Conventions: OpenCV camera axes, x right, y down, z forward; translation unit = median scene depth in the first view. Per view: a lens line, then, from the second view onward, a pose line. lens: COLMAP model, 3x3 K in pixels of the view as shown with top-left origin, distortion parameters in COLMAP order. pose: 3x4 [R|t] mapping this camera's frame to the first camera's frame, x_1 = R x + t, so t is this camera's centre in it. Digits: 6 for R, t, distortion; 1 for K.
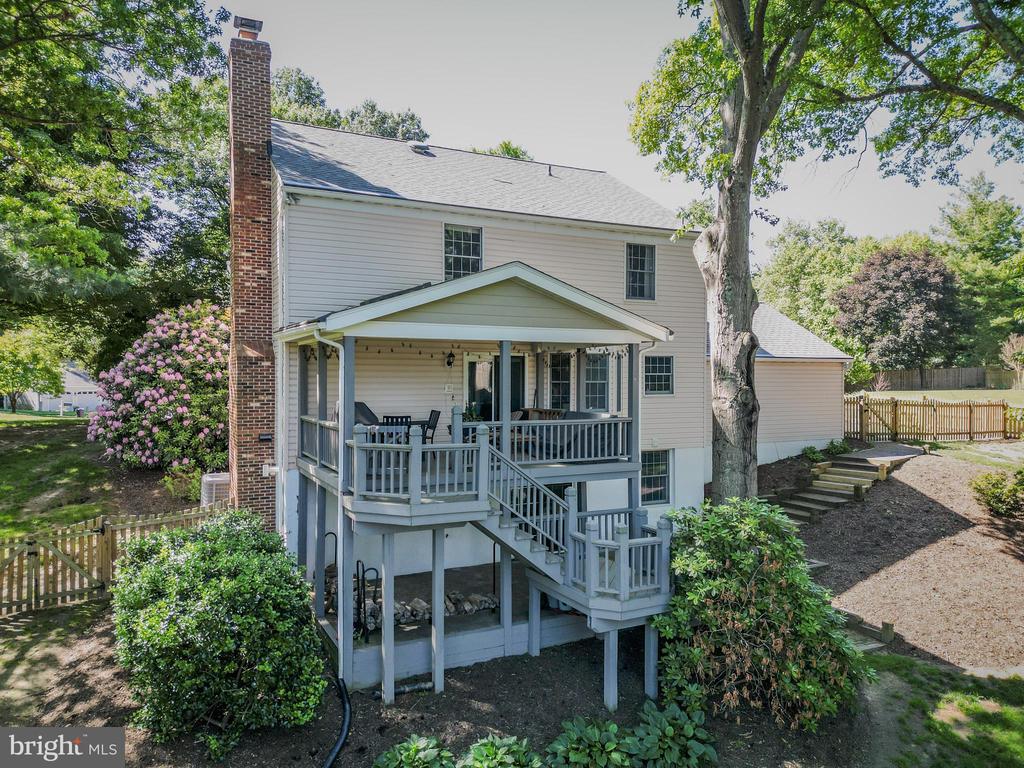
lens RADIAL K [[714.3, 0, 512.0], [0, 714.3, 384.0], [0, 0, 1]] dist [0.087576, -0.088792]
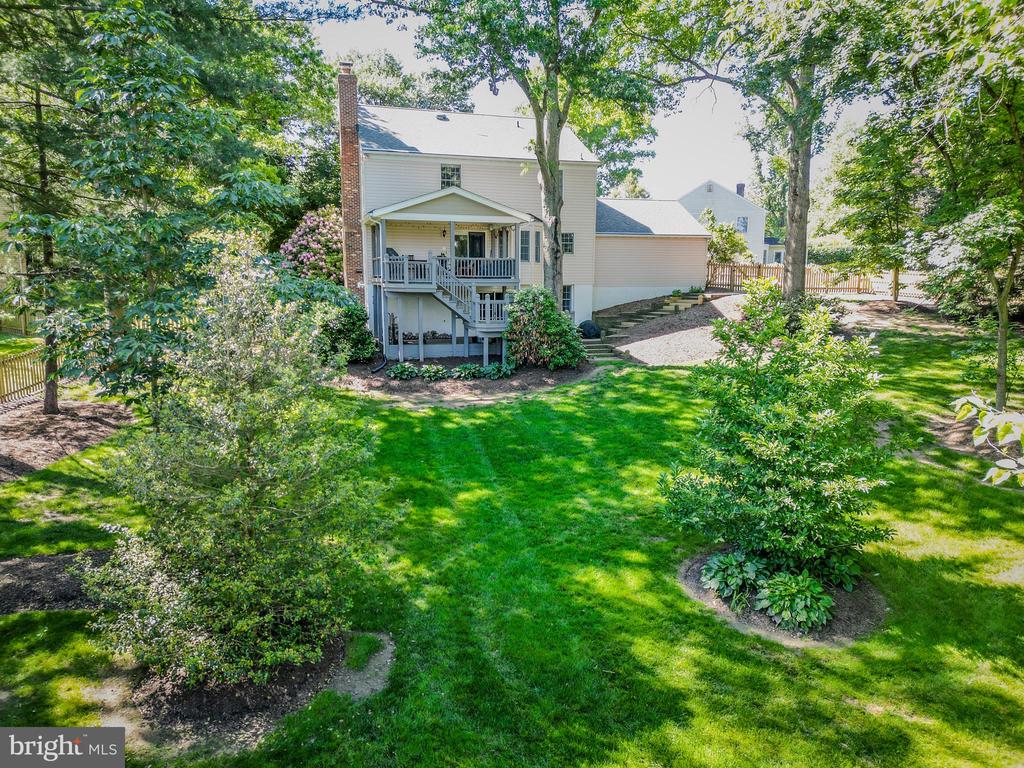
lens RADIAL K [[714.3, 0, 512.0], [0, 714.3, 384.0], [0, 0, 1]] dist [0.087576, -0.088792]
pose [[0.985752, 0.025742, -0.166225, 0.433892], [-0.003387, 0.991058, 0.133389, 0.112767], [0.168172, -0.130925, 0.977024, -0.971397]]
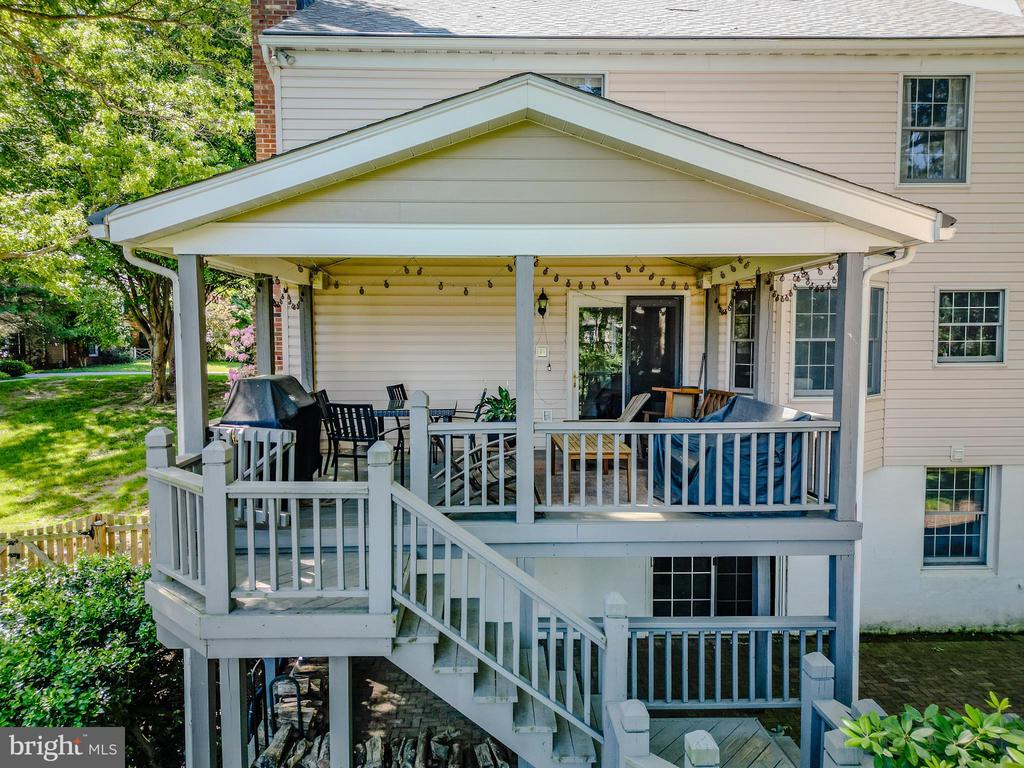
lens RADIAL K [[714.3, 0, 512.0], [0, 714.3, 384.0], [0, 0, 1]] dist [0.087576, -0.088792]
pose [[0.907329, 0.024364, -0.419715, 0.139251], [0.001179, 0.998168, 0.060492, -0.003209], [0.420420, -0.055381, 0.905638, 0.413358]]
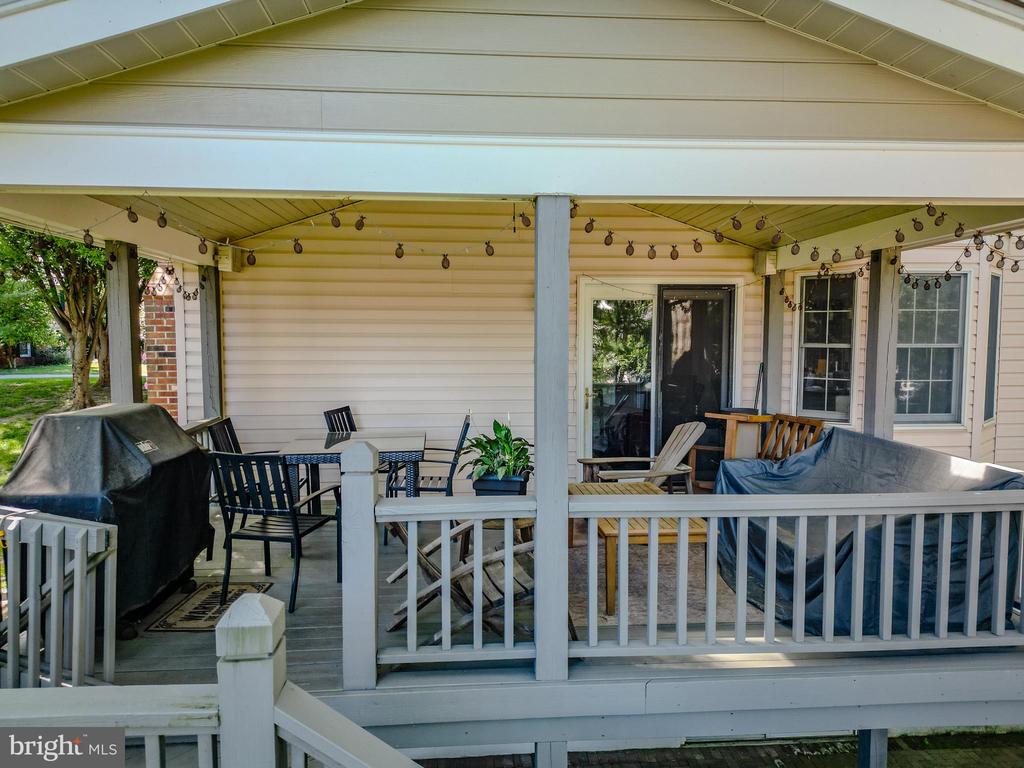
lens RADIAL K [[714.3, 0, 512.0], [0, 714.3, 384.0], [0, 0, 1]] dist [0.087576, -0.088792]
pose [[0.926273, 0.024404, -0.376061, 0.058379], [-0.001468, 0.998127, 0.061157, -0.006390], [0.376849, -0.056096, 0.924574, 0.553936]]
